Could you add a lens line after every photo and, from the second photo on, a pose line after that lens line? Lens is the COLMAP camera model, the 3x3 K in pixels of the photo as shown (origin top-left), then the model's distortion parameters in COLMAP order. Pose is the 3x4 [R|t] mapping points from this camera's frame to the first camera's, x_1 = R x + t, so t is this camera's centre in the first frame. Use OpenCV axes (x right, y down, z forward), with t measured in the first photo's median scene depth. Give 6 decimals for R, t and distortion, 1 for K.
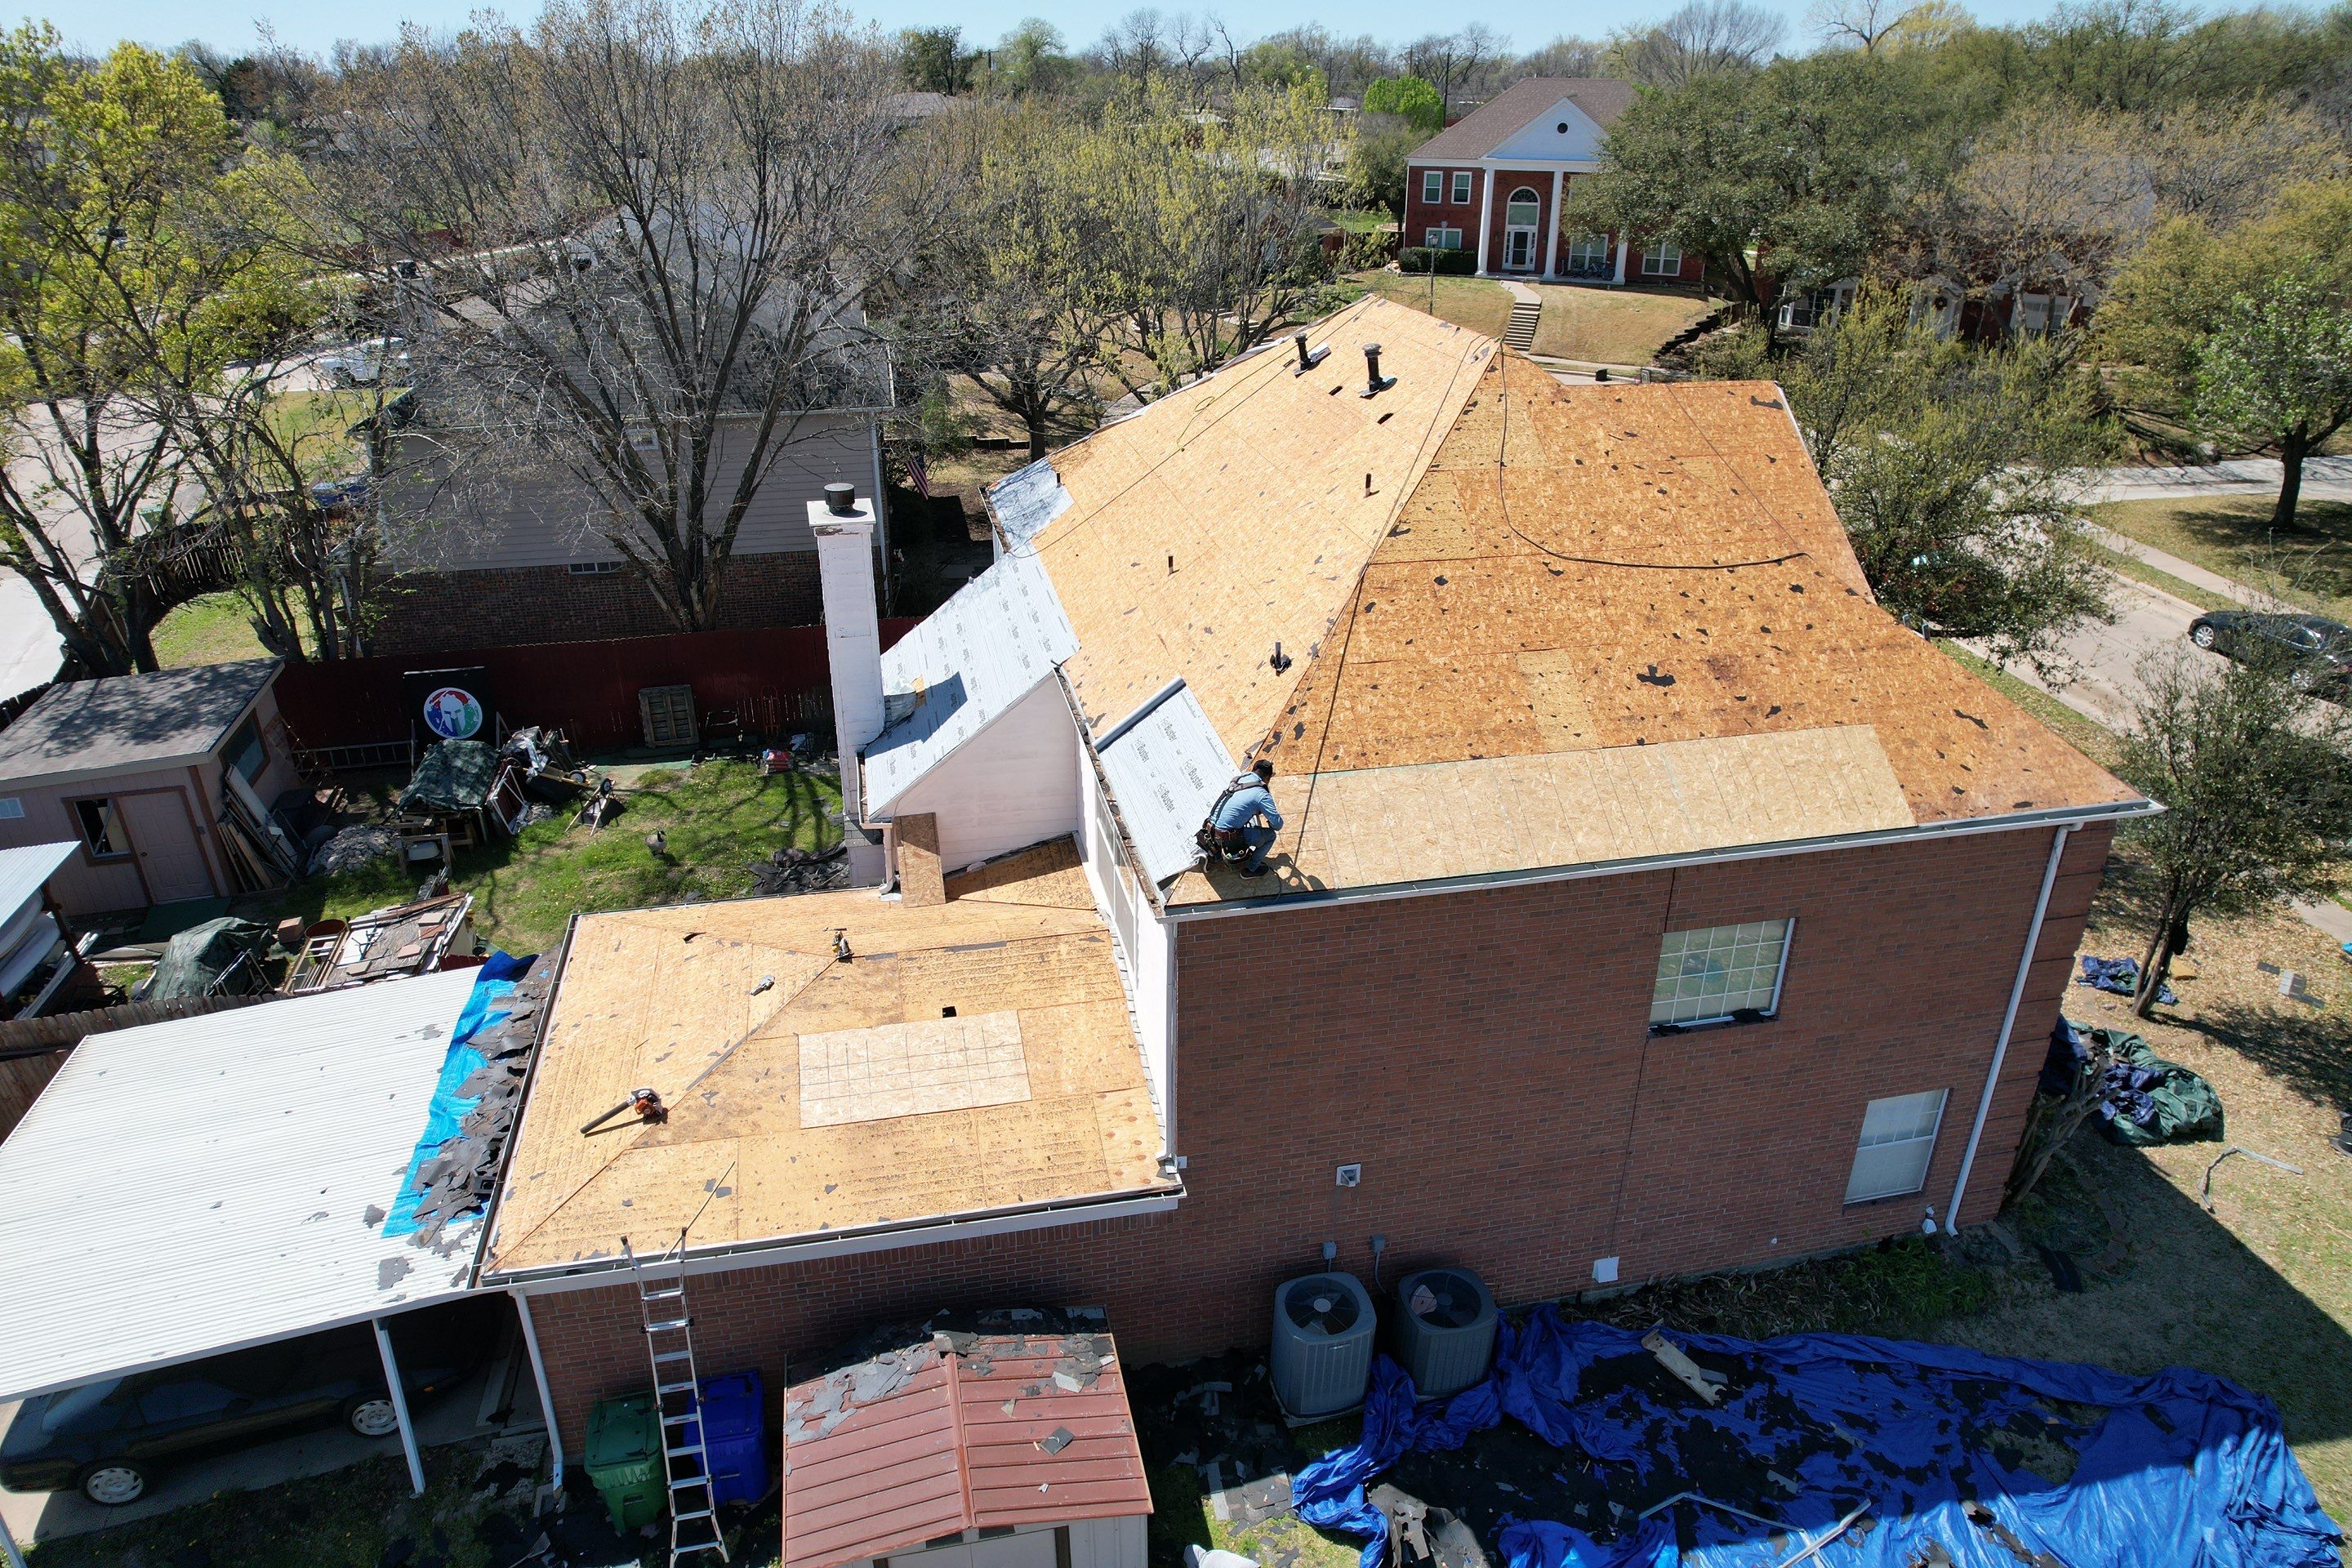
lens RADIAL K [[1507.9, 0, 1172.7], [0, 1507.9, 778.3], [0, 0, 1]] dist [-0.076232, 0.063244]
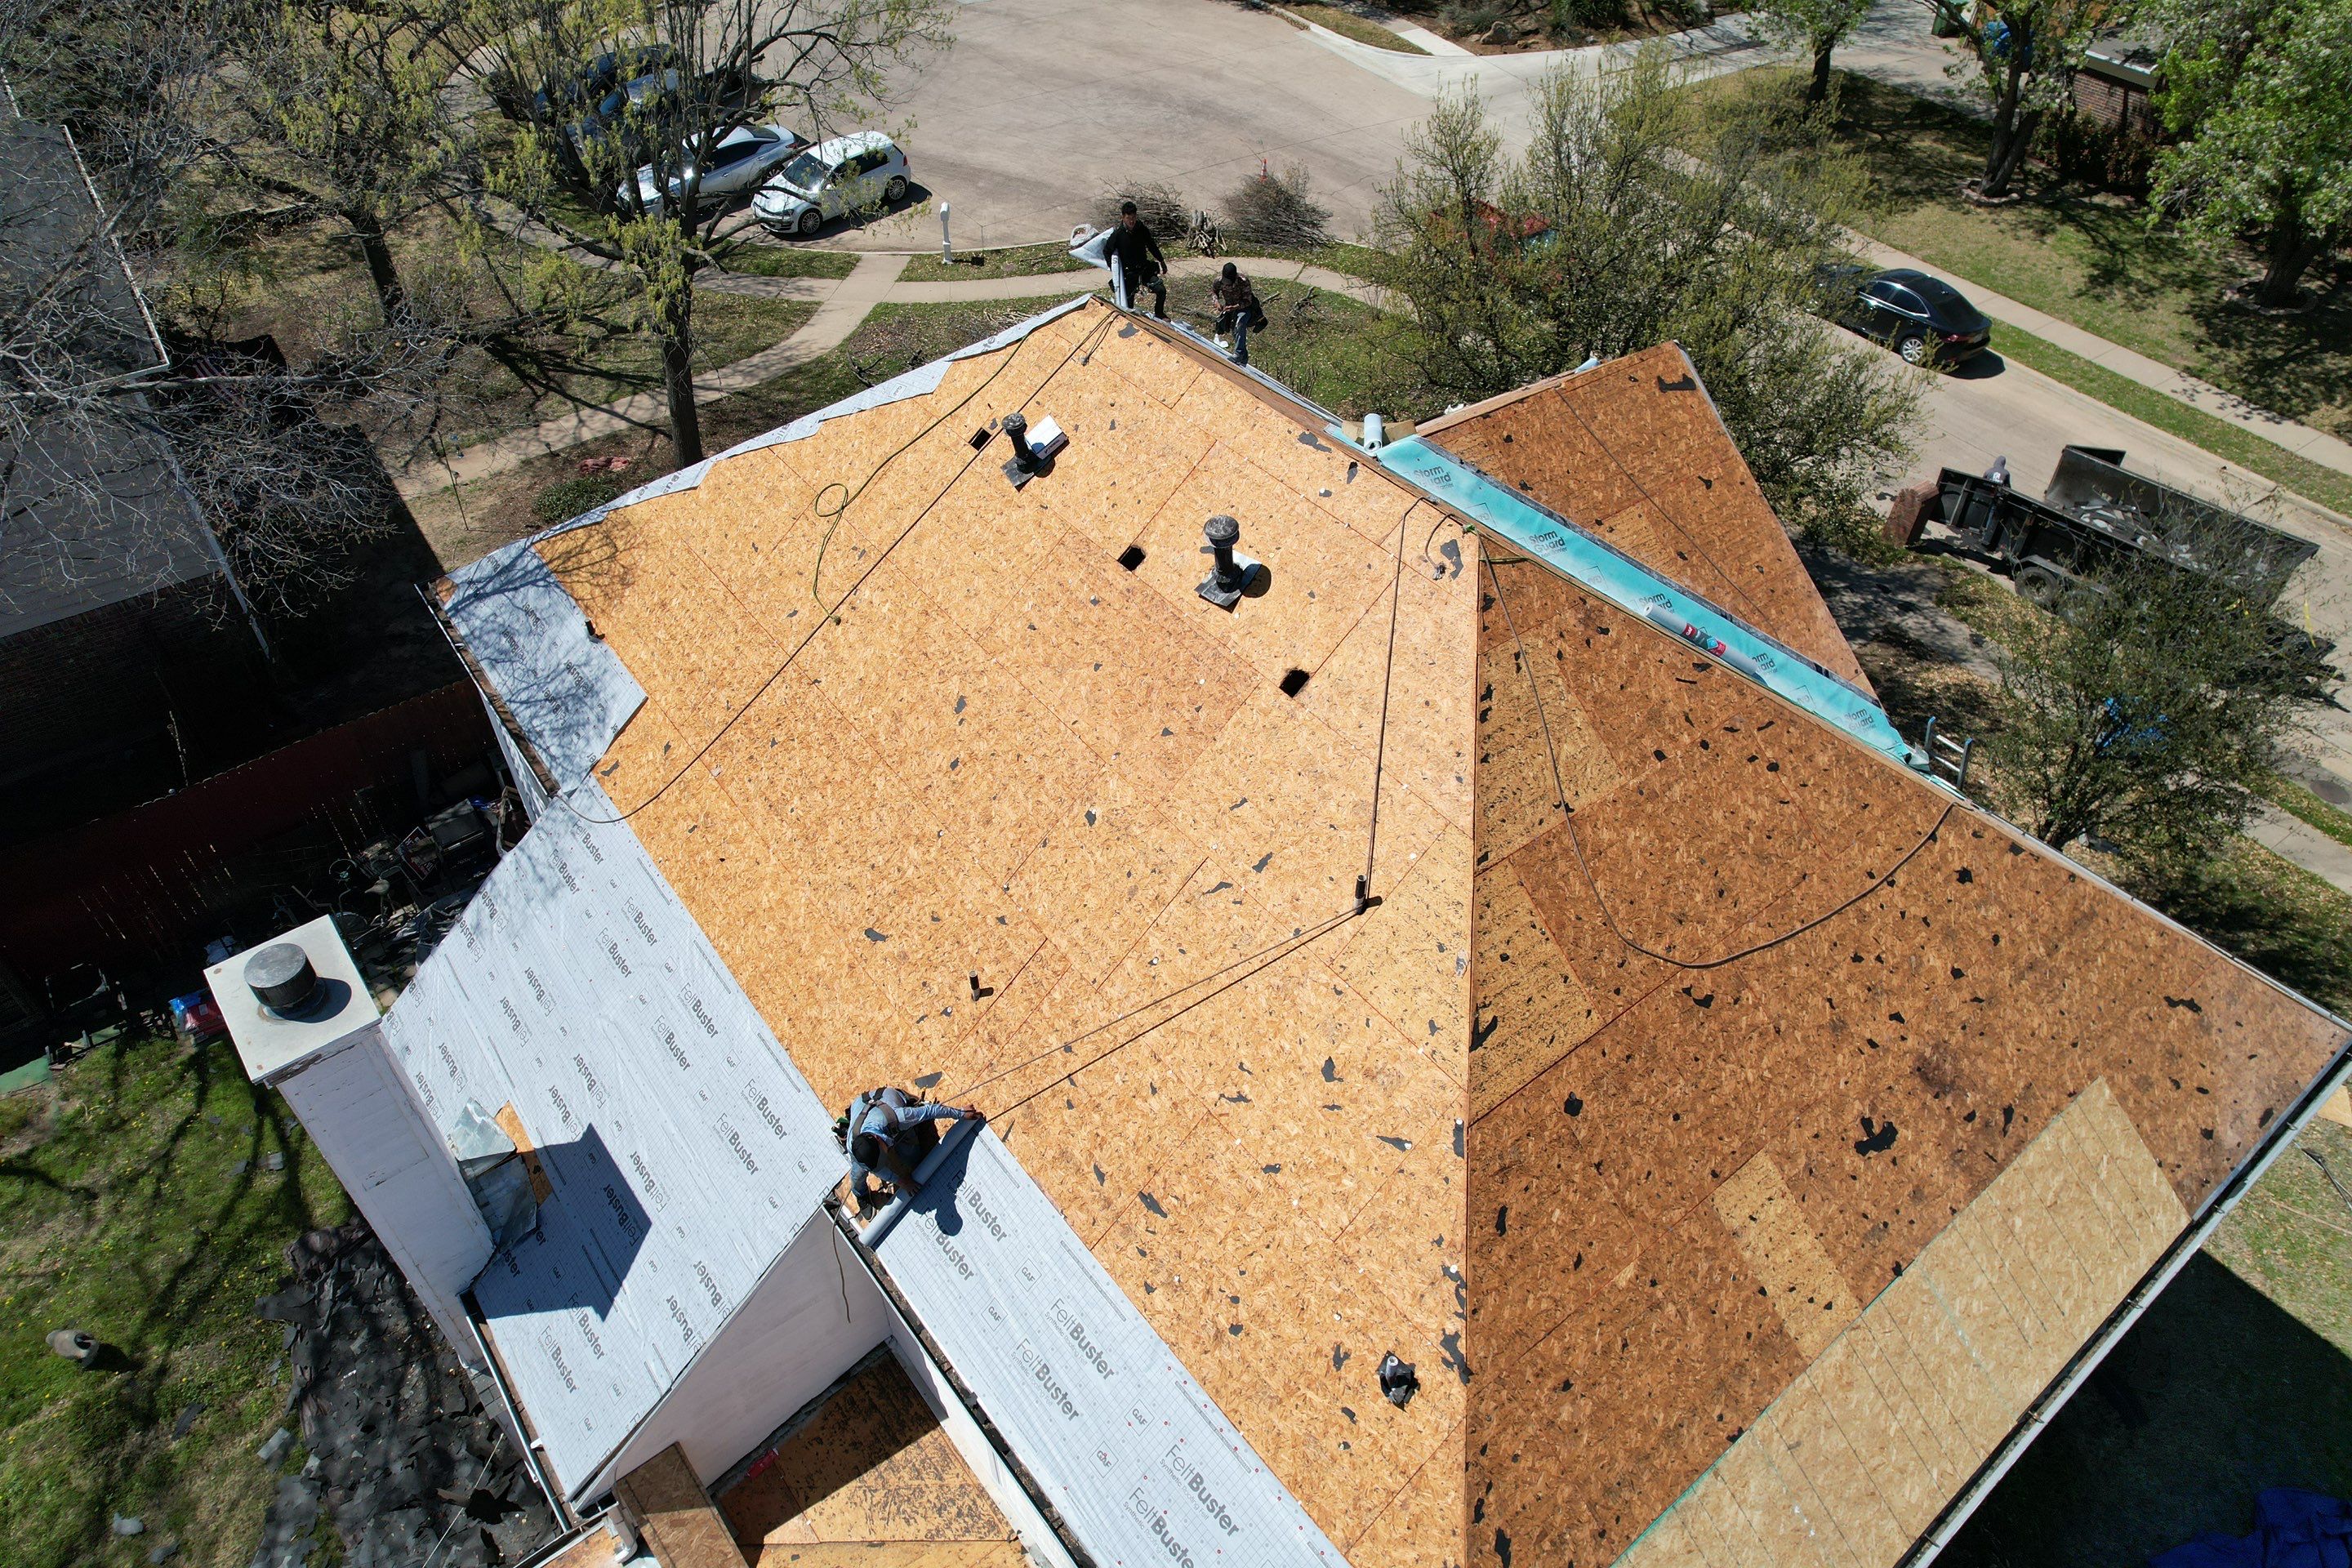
lens RADIAL K [[1507.9, 0, 1200.3], [0, 1507.9, 801.2], [0, 0, 1]] dist [-0.076232, 0.063244]
pose [[0.903305, -0.286965, 0.318890, -0.067249], [0.175543, 0.925505, 0.335597, -0.298819], [-0.391439, -0.247168, 0.886388, 0.367856]]
